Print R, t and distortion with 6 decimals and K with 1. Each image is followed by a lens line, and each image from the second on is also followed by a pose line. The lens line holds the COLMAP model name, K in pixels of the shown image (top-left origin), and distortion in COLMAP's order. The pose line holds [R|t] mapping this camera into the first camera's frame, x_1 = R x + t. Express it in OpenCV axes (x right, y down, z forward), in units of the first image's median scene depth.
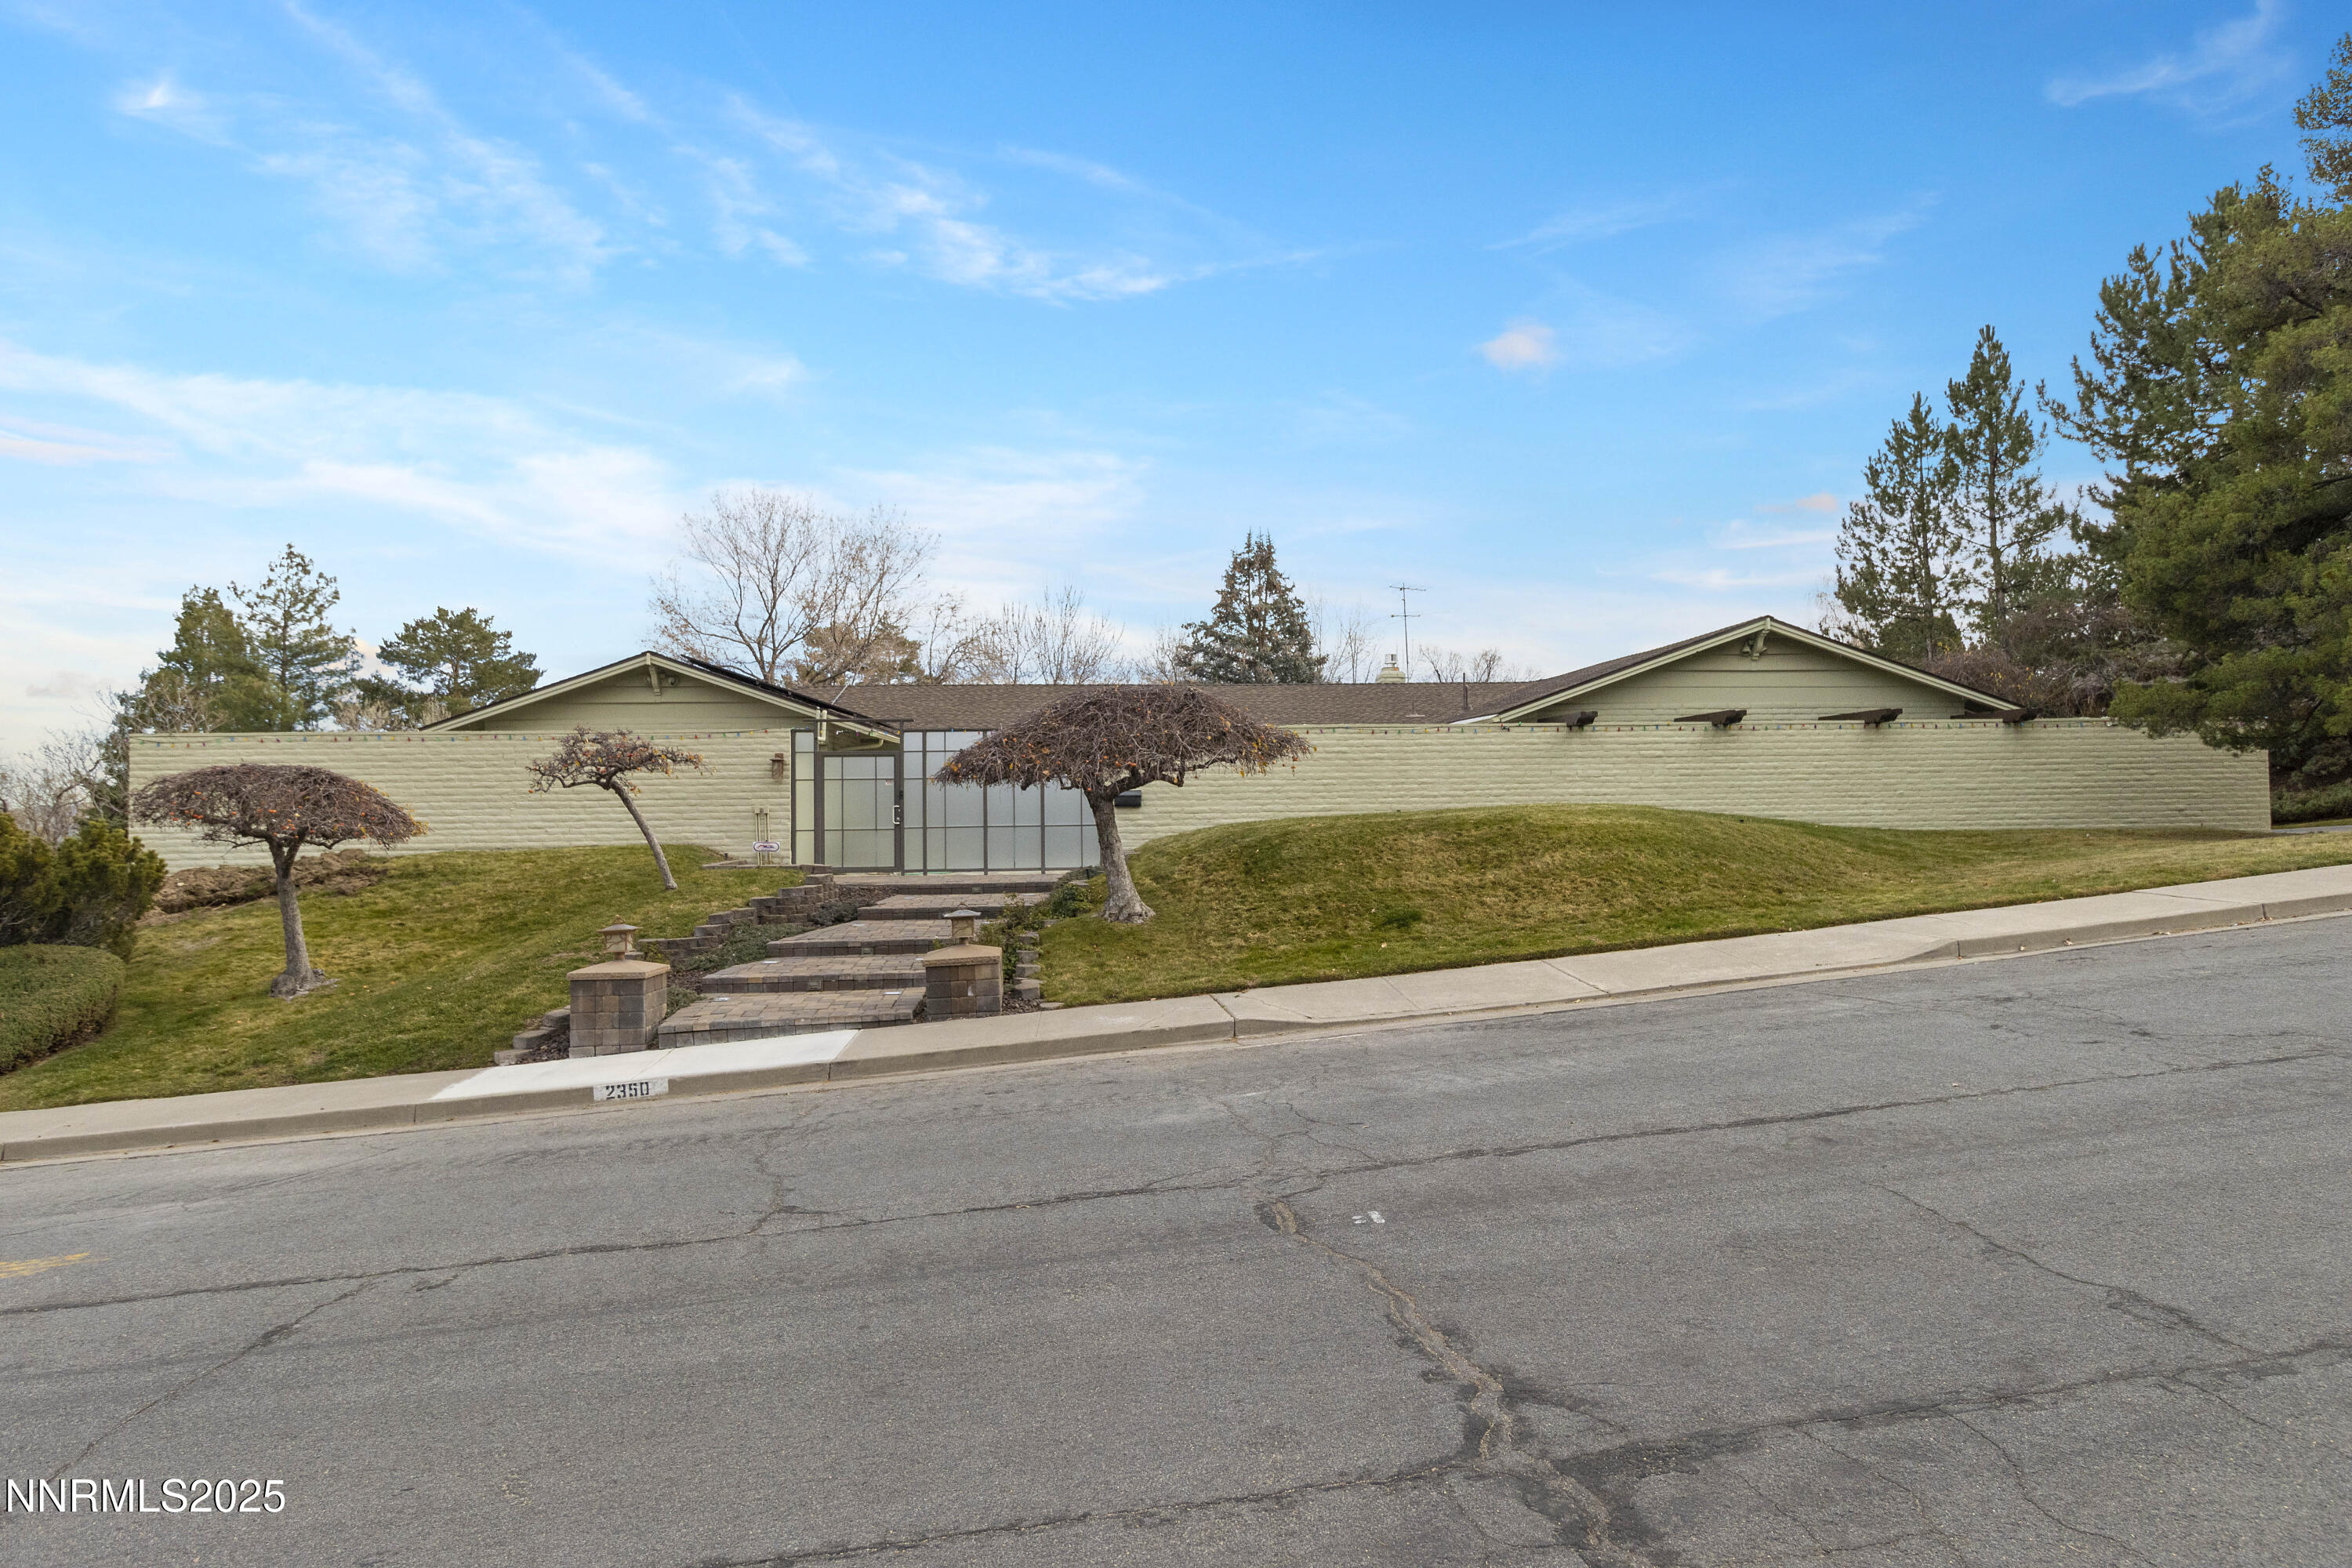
lens RADIAL K [[1426.1, 0, 1176.0], [0, 1426.1, 784.0], [0, 0, 1]] dist [0.000225, -0.000324]
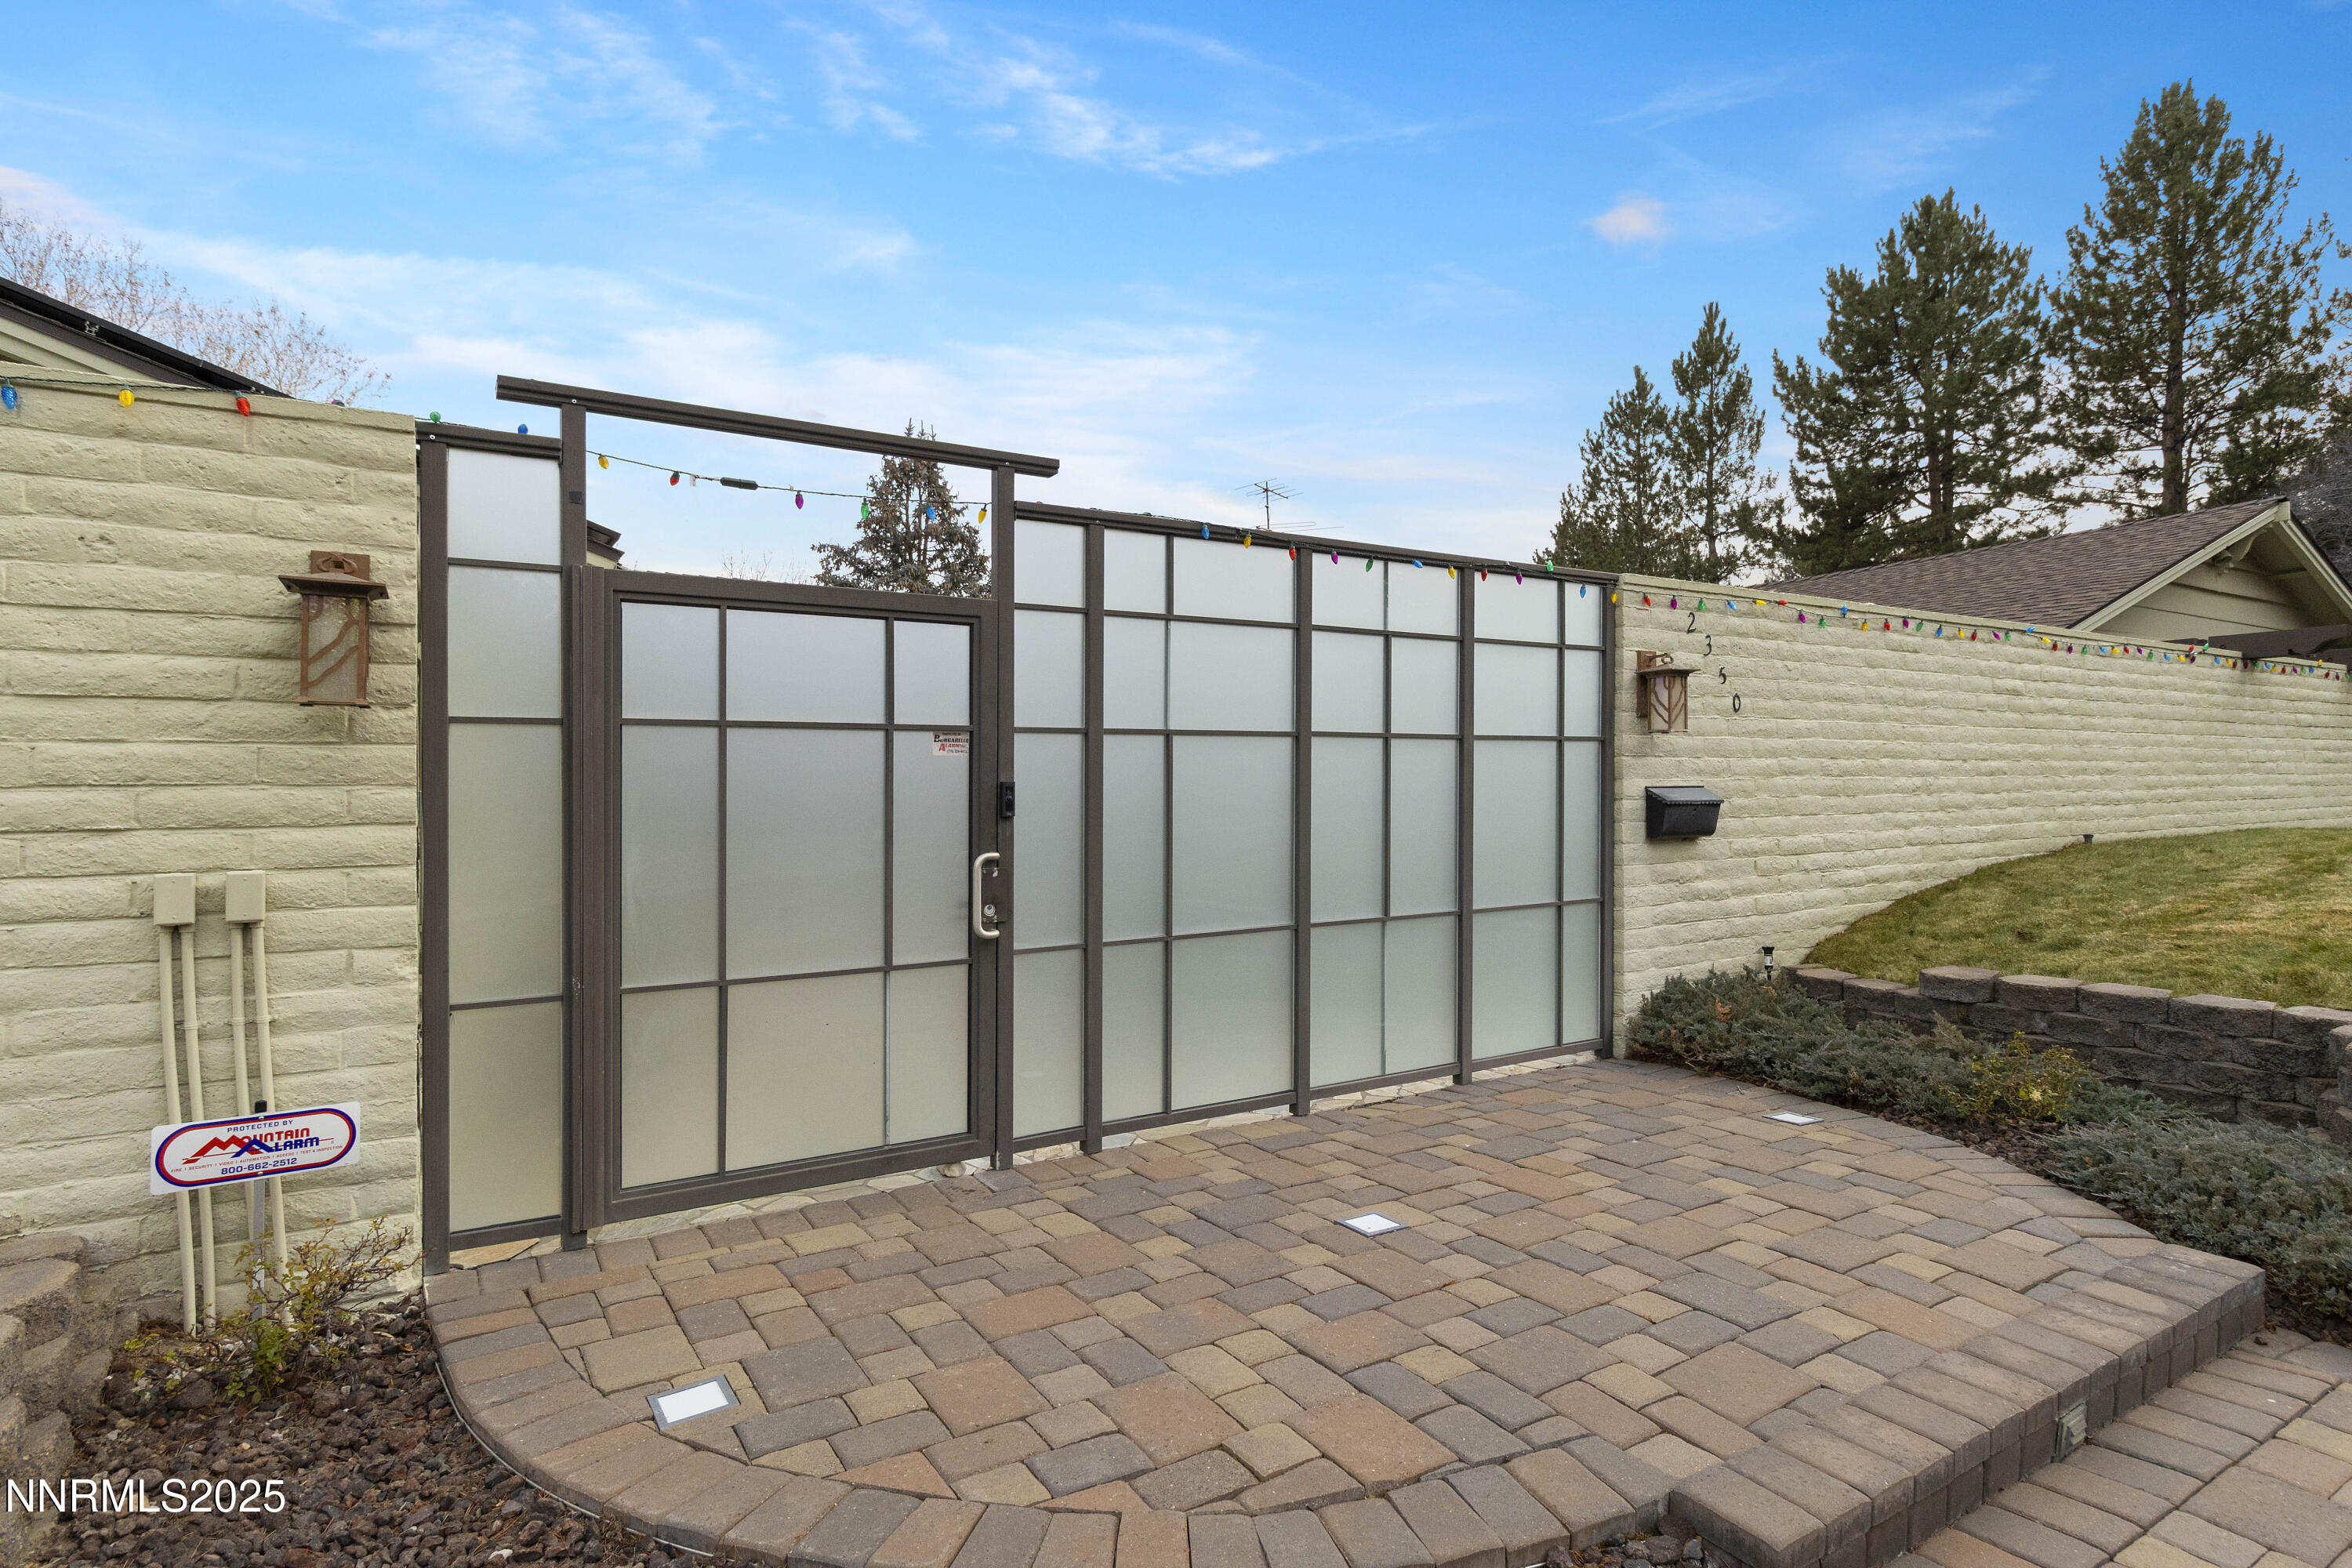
lens RADIAL K [[1213.8, 0, 1176.0], [0, 1213.8, 784.0], [0, 0, 1]] dist [-0.000331, 0.000162]
pose [[0.883606, 0.004718, 0.468207, -0.254788], [-0.009471, 0.999925, 0.007798, 0.003197], [-0.468135, -0.011325, 0.883584, 0.818363]]
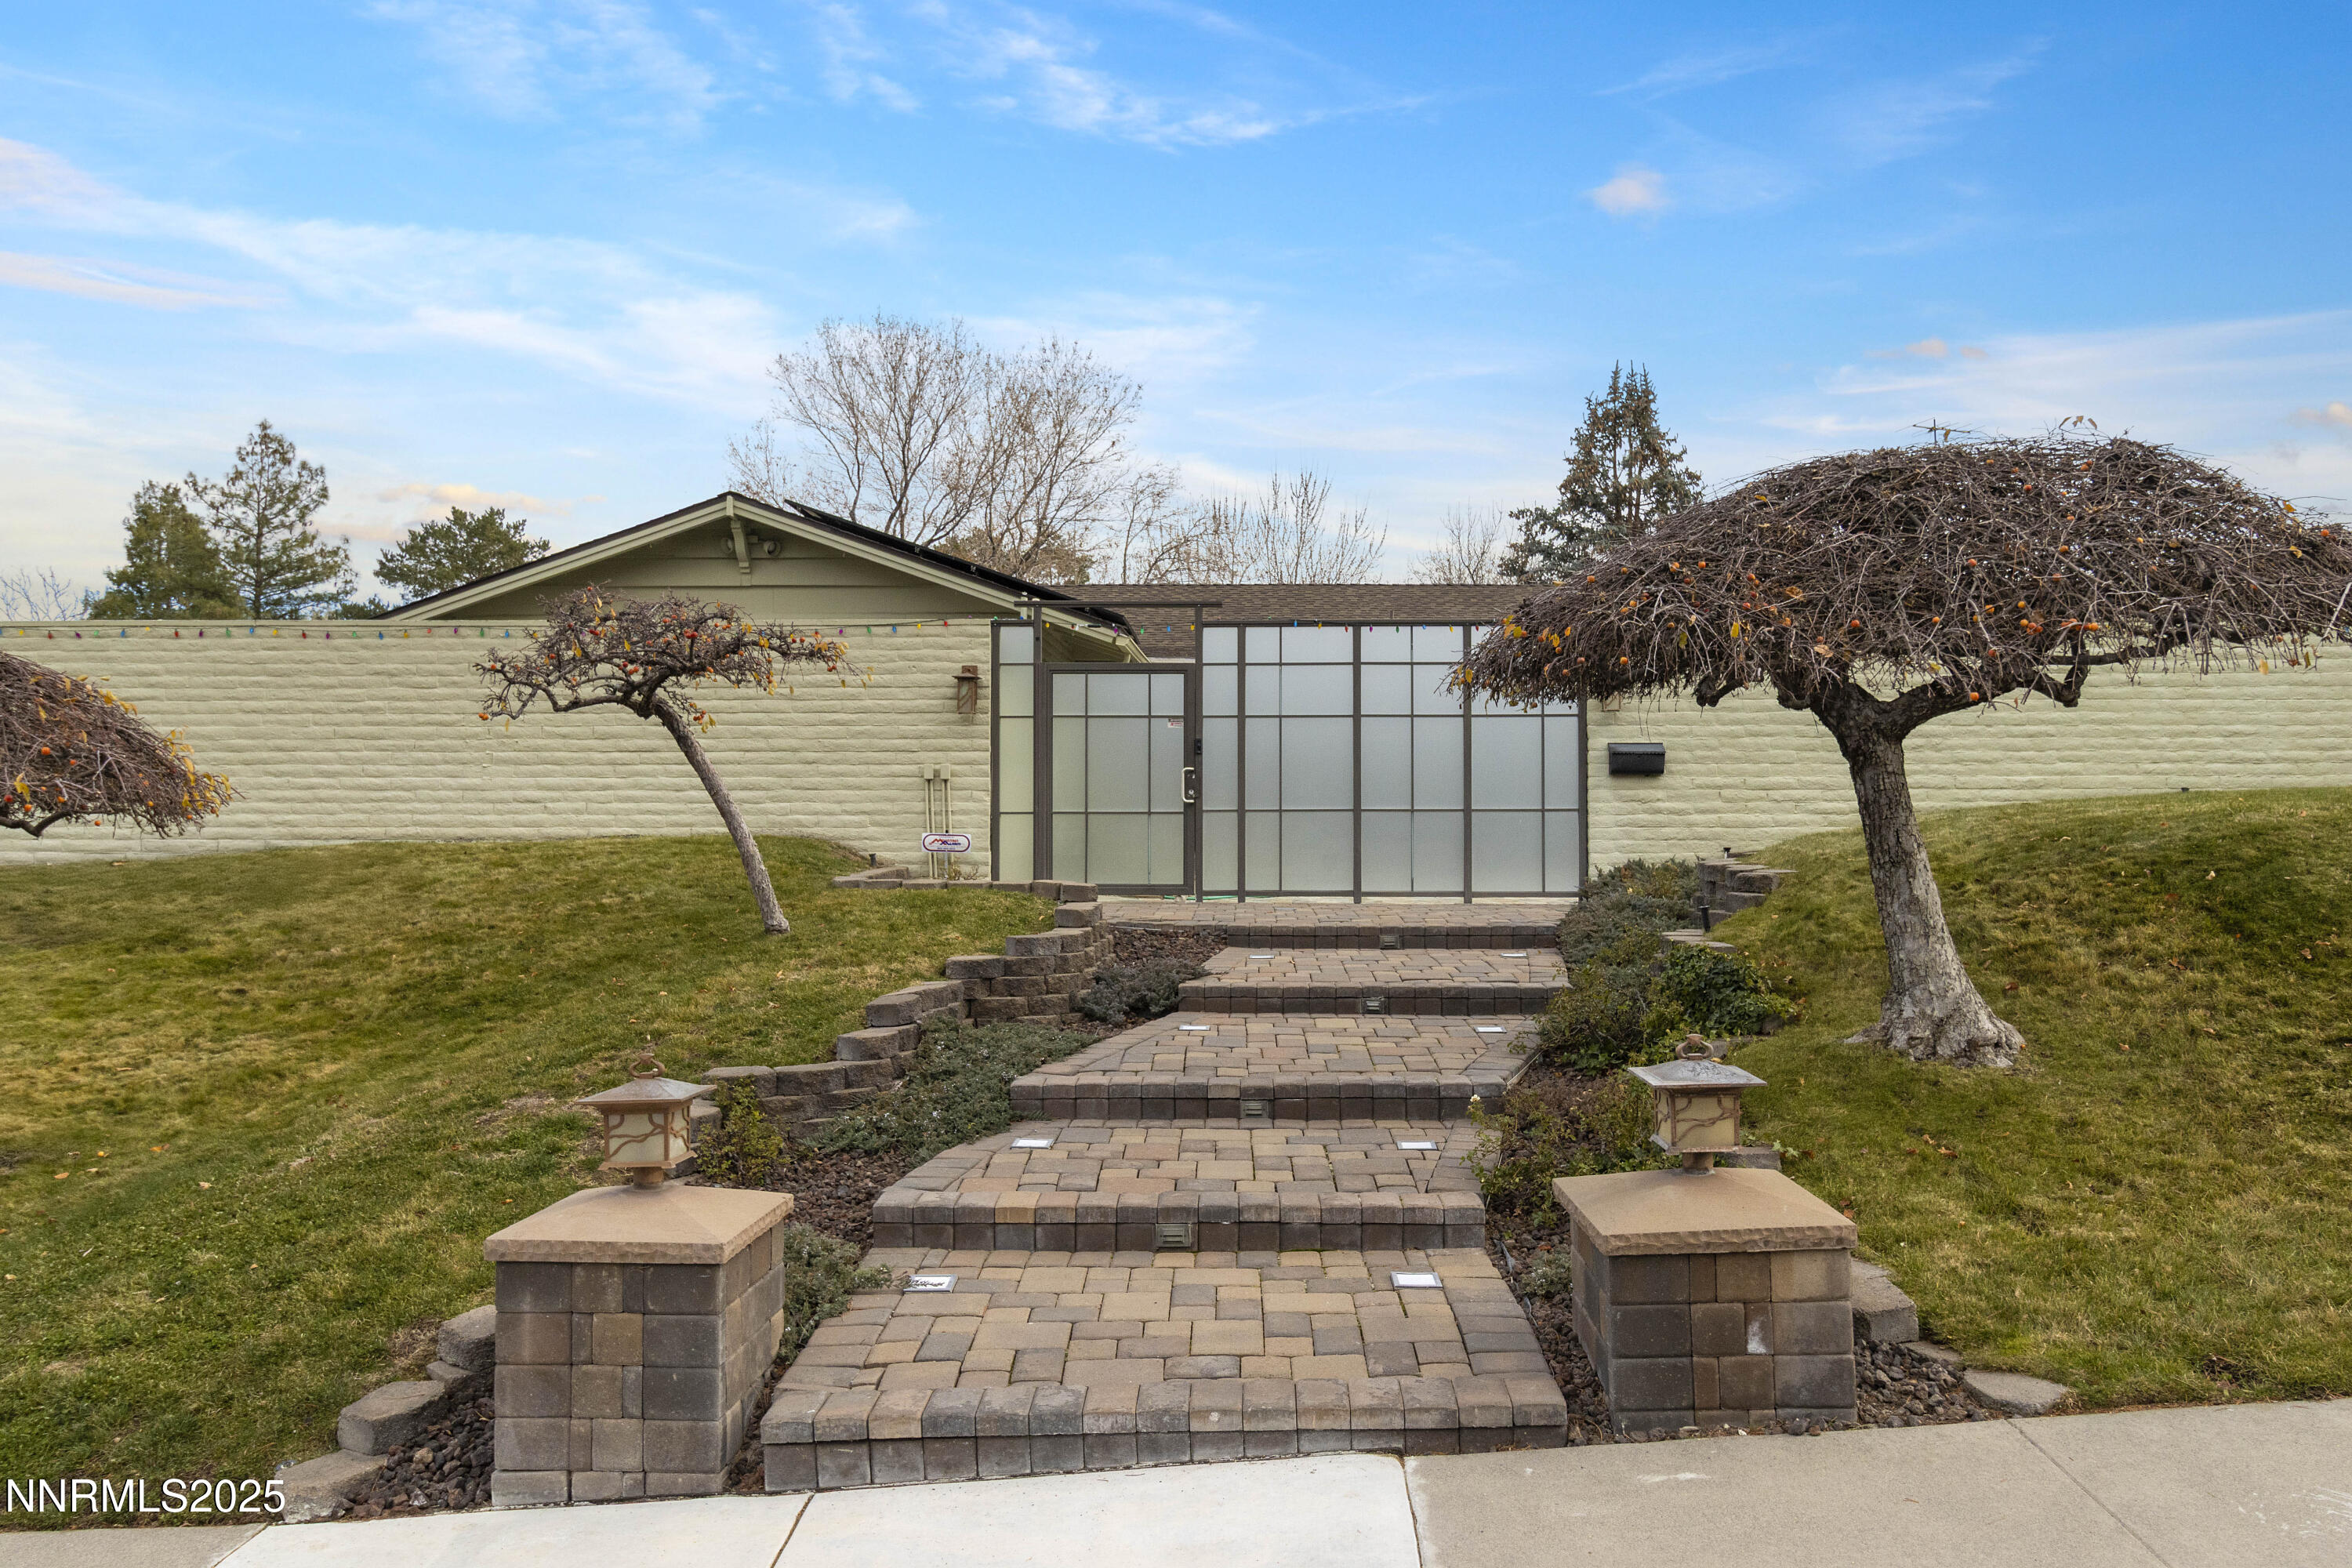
lens RADIAL K [[1849.1, 0, 1176.0], [0, 1849.1, 784.0], [0, 0, 1]] dist [0.000461, 0.001622]
pose [[0.993295, 0.011528, -0.115030, -0.121956], [-0.010200, 0.999874, 0.012129, 0.012988], [0.115155, -0.010874, 0.993288, 0.325921]]
